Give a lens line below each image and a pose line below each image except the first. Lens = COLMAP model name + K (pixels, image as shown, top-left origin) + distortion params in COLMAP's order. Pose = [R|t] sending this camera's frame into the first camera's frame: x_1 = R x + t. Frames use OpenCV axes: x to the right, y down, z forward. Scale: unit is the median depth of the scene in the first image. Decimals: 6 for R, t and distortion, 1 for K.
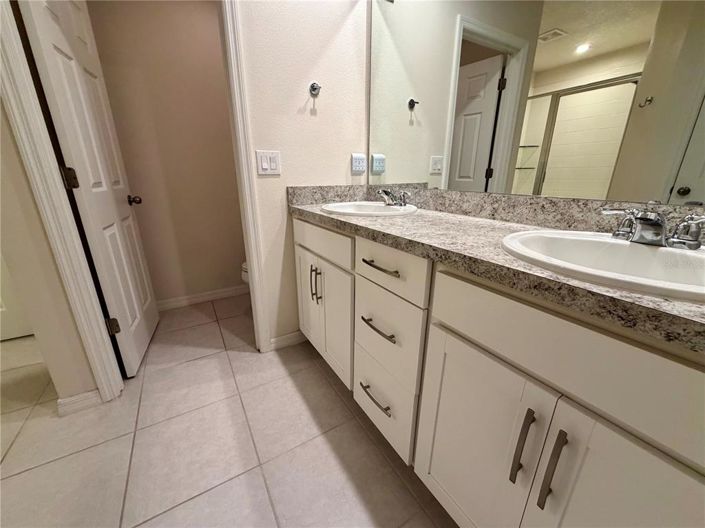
lens RADIAL K [[283.3, 0, 352.7], [0, 283.3, 265.2], [0, 0, 1]] dist [-0.000342, 0.000100]
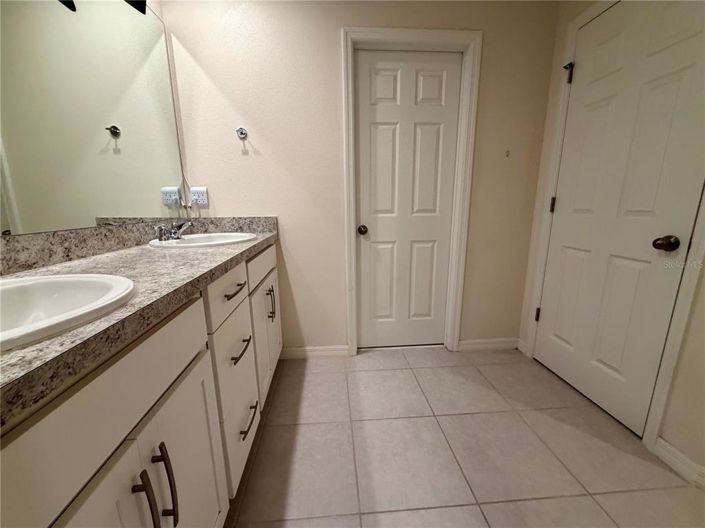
lens RADIAL K [[283.3, 0, 352.6], [0, 283.3, 264.6], [0, 0, 1]] dist [-0.000342, 0.000100]
pose [[-0.890484, -0.092463, 0.445520, -0.425720], [0.146767, 0.868434, 0.473584, -0.290474], [-0.430694, 0.487106, -0.759757, 0.874391]]
